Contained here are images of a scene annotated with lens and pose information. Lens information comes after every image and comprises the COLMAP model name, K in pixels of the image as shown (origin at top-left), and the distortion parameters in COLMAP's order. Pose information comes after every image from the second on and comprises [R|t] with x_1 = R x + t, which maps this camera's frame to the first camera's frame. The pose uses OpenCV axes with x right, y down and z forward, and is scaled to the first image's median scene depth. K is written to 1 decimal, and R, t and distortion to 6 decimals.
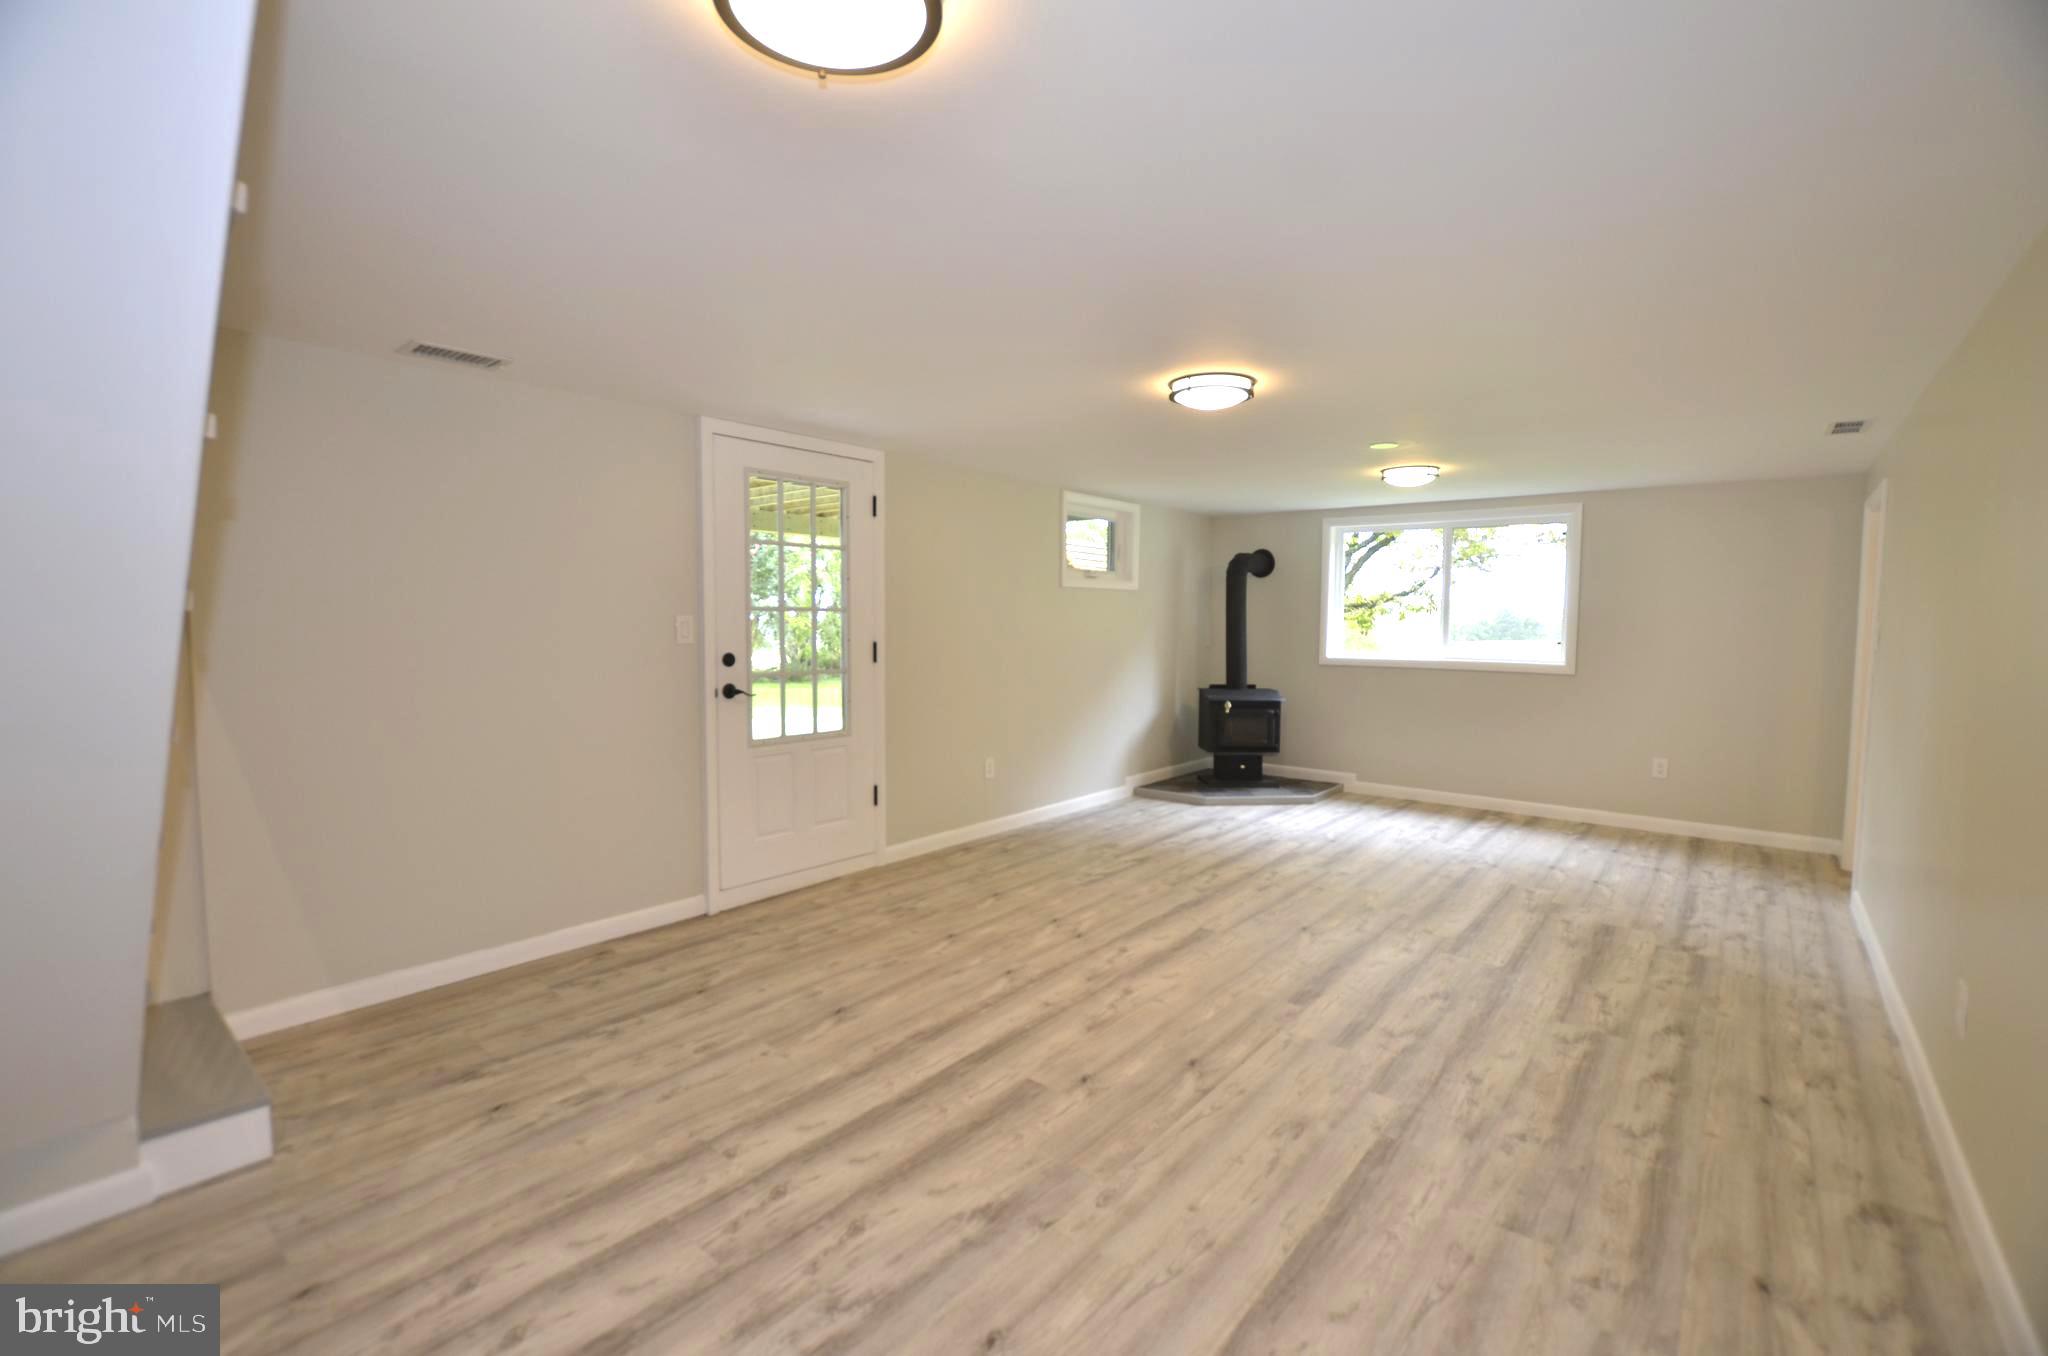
lens RADIAL K [[888.7, 0, 1024.0], [0, 888.7, 678.0], [0, 0, 1]] dist [-0.030610, 0.000197]
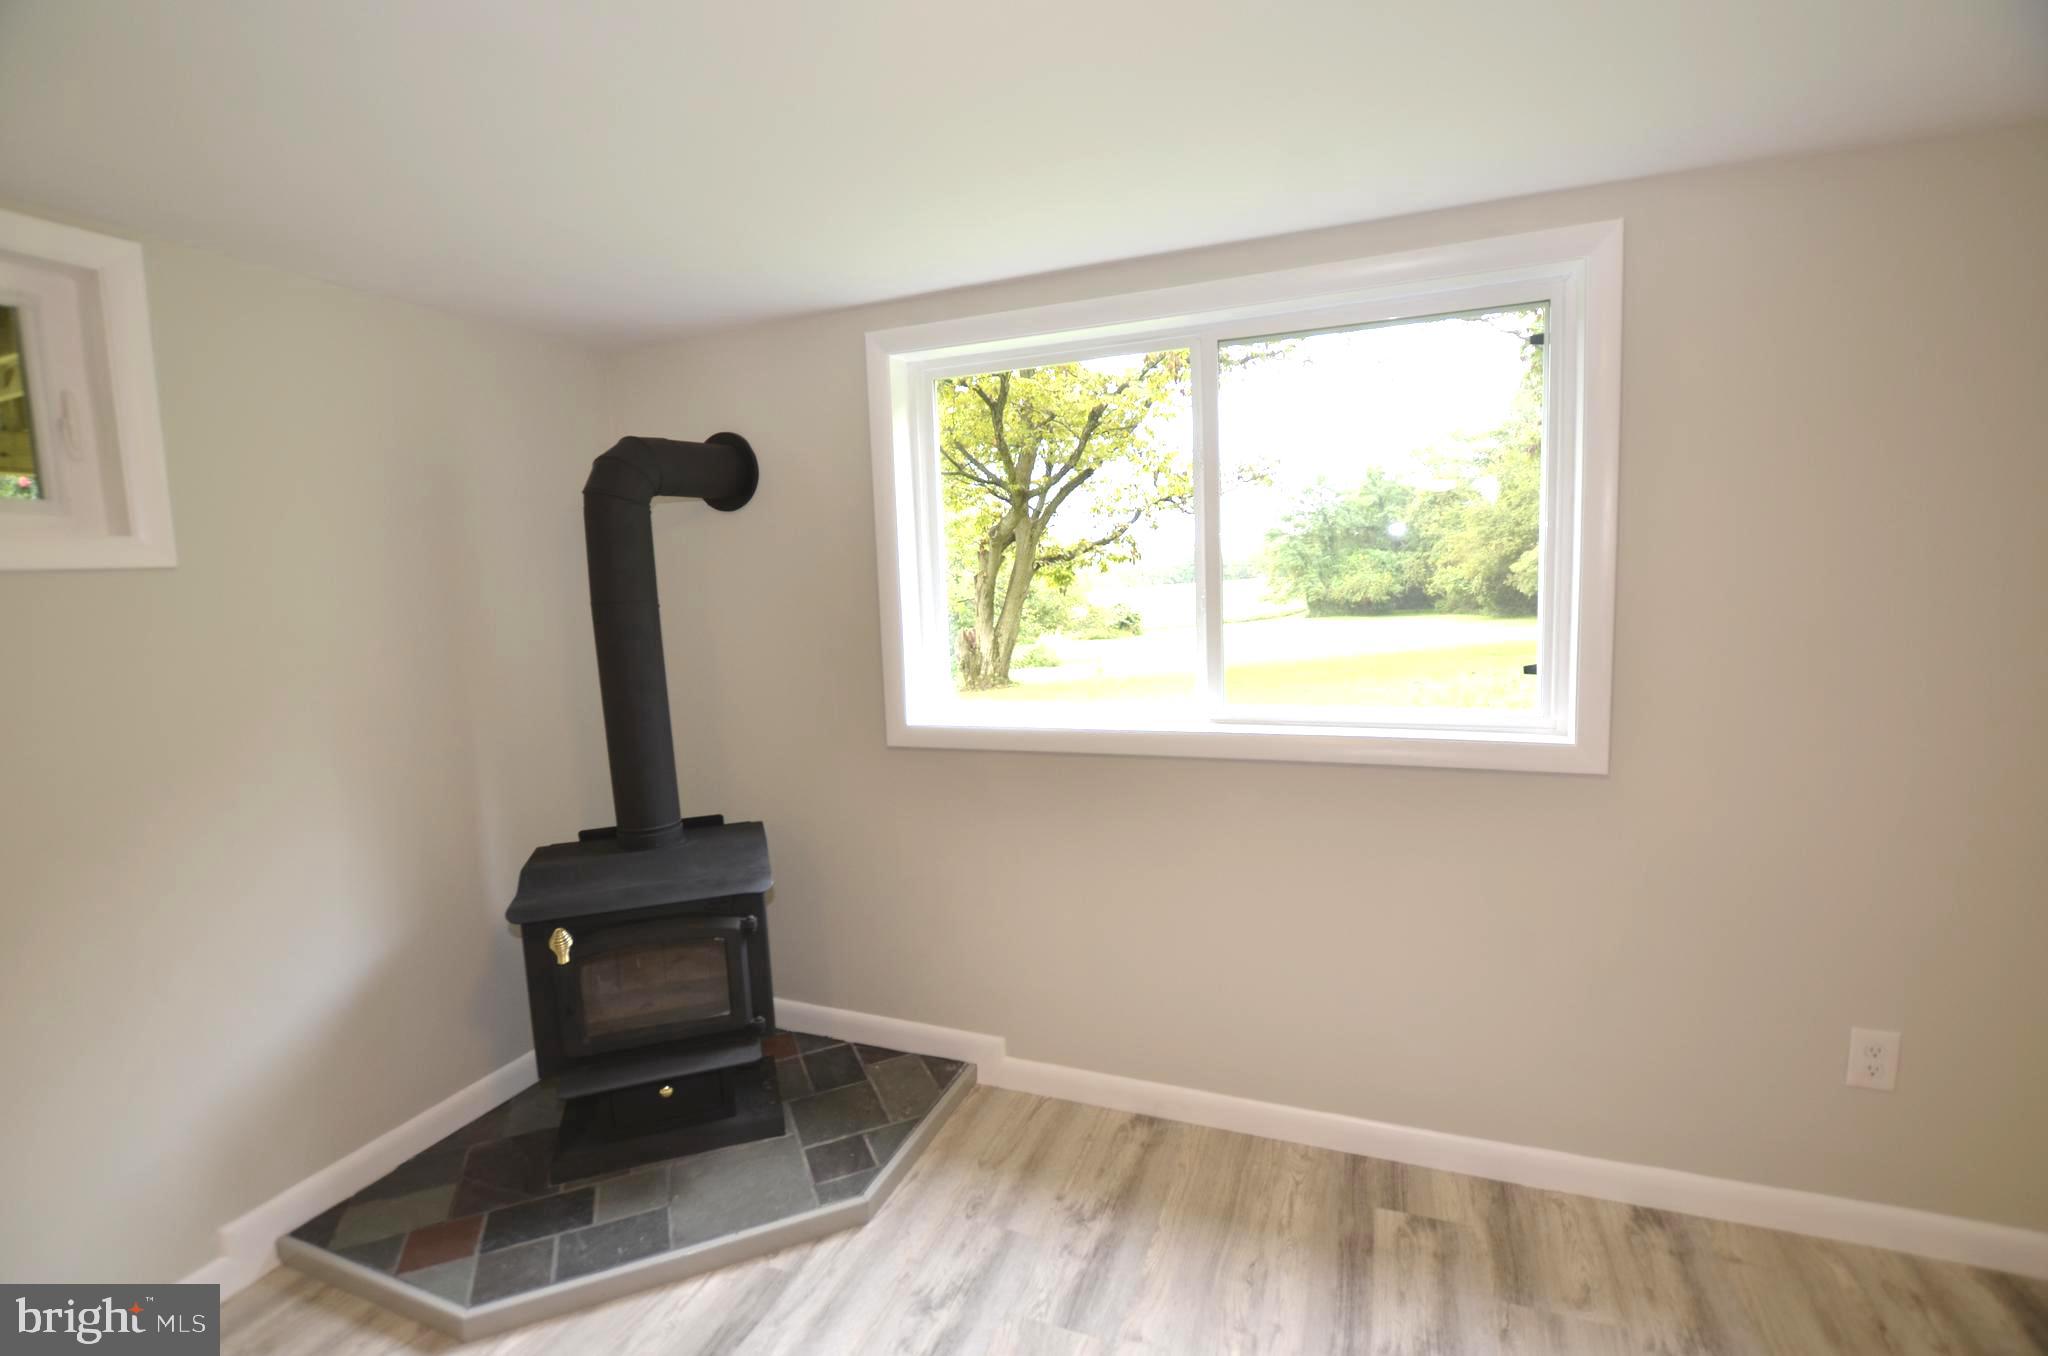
lens RADIAL K [[898.7, 0, 1022.3], [0, 898.7, 678.5], [0, 0, 1]] dist [-0.030426, 0.001194]
pose [[0.950629, -0.080112, 0.299812, 0.499585], [0.066083, 0.996204, 0.056660, -0.107677], [-0.303213, -0.034050, 0.952314, 1.147546]]
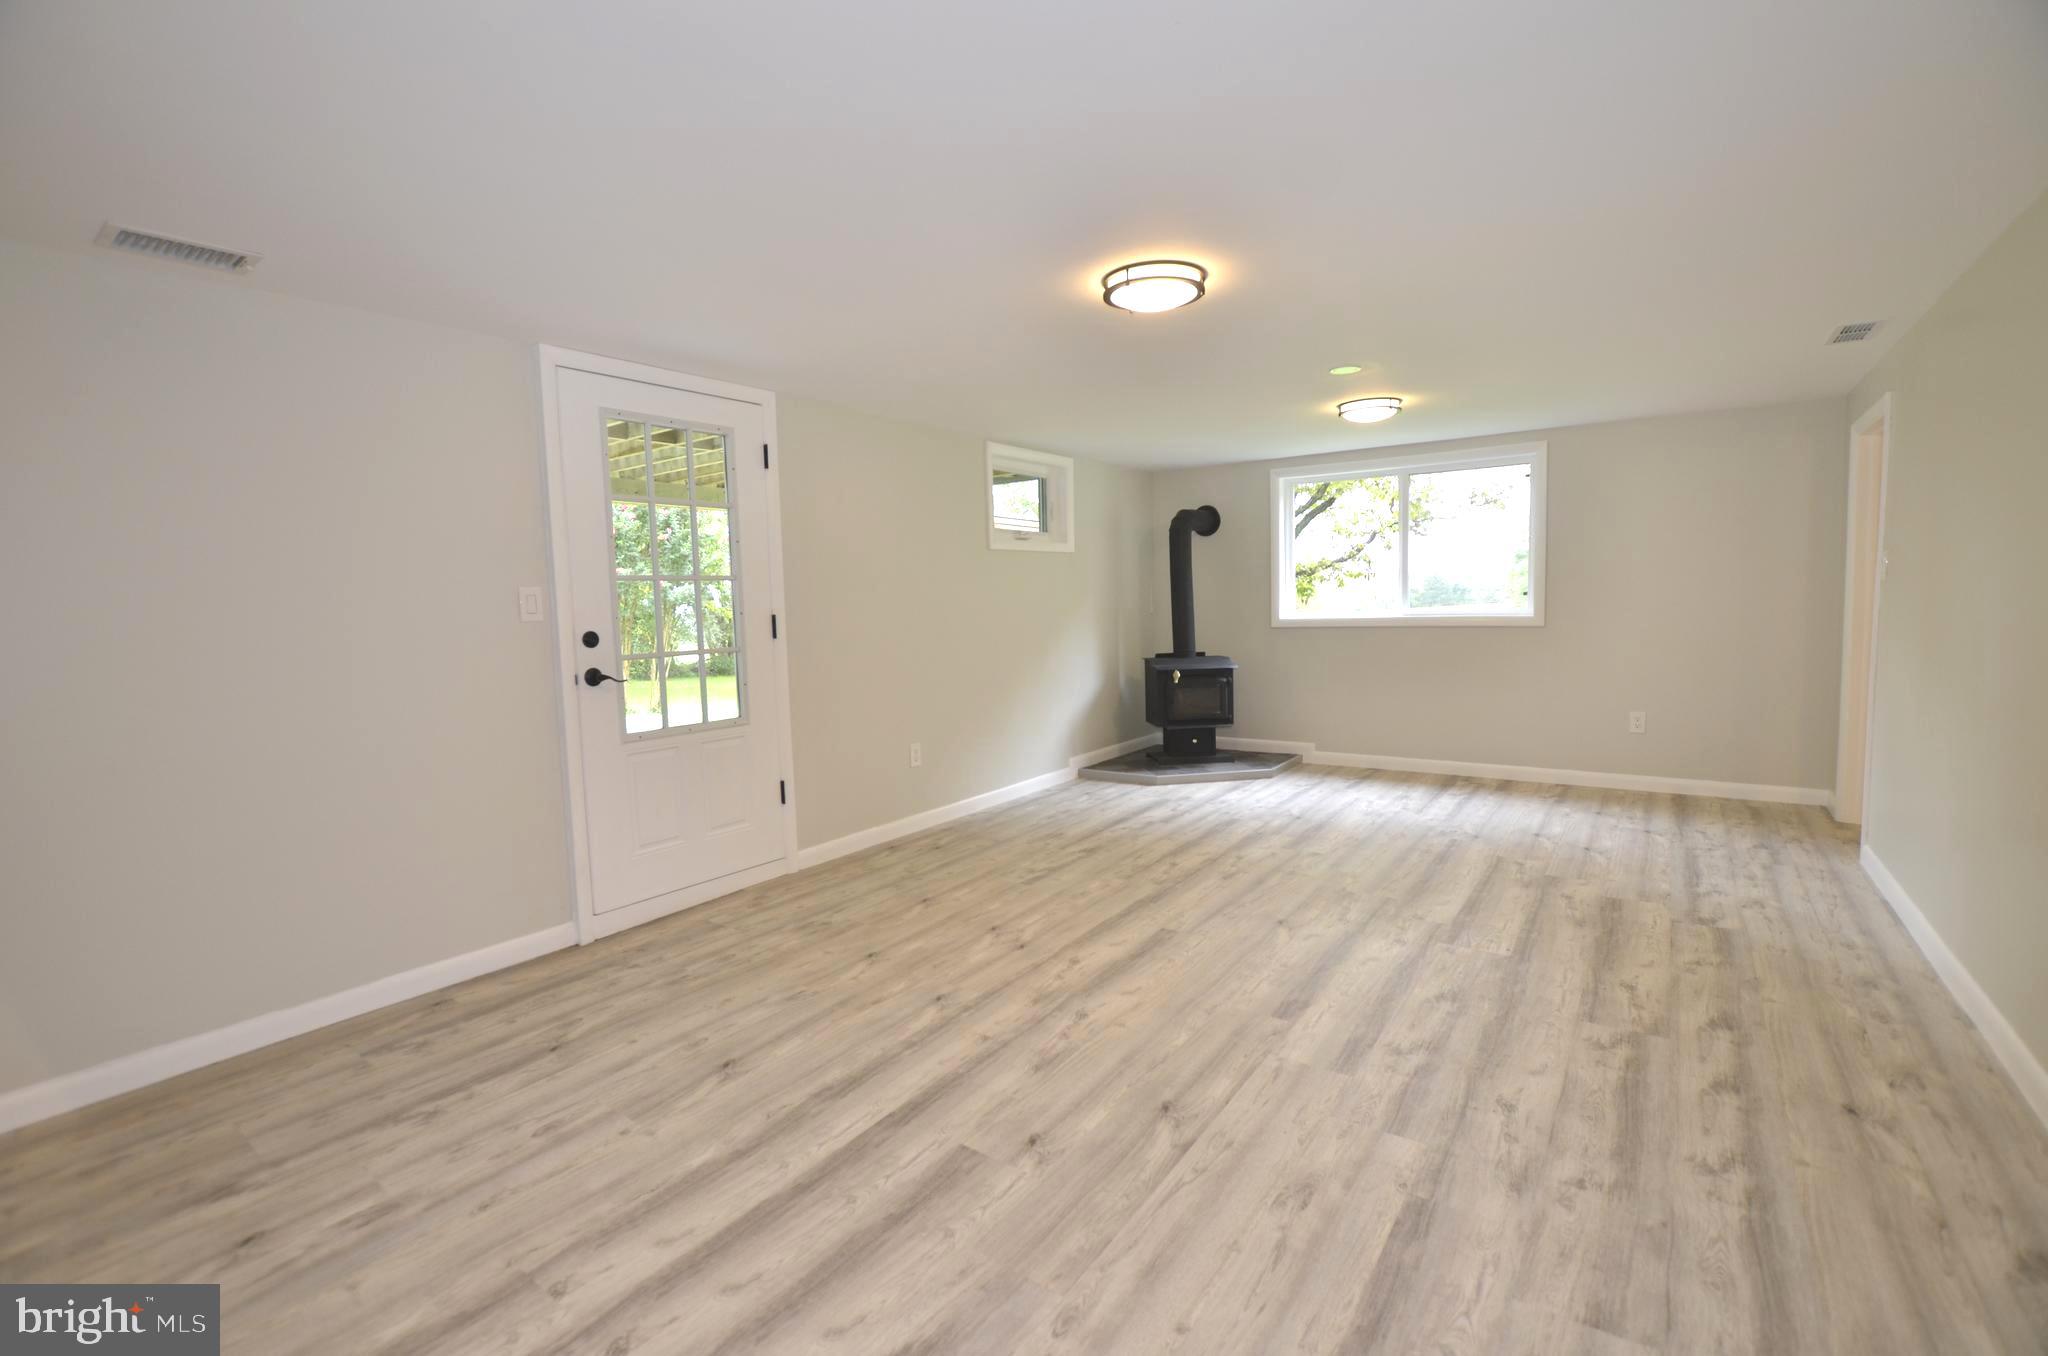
lens RADIAL K [[898.7, 0, 1022.3], [0, 898.7, 678.5], [0, 0, 1]] dist [-0.030426, 0.001194]
pose [[0.997011, -0.040926, 0.065535, 0.016092], [0.039678, 0.999008, 0.020230, 0.016023], [-0.066298, -0.017569, 0.997645, 0.142391]]
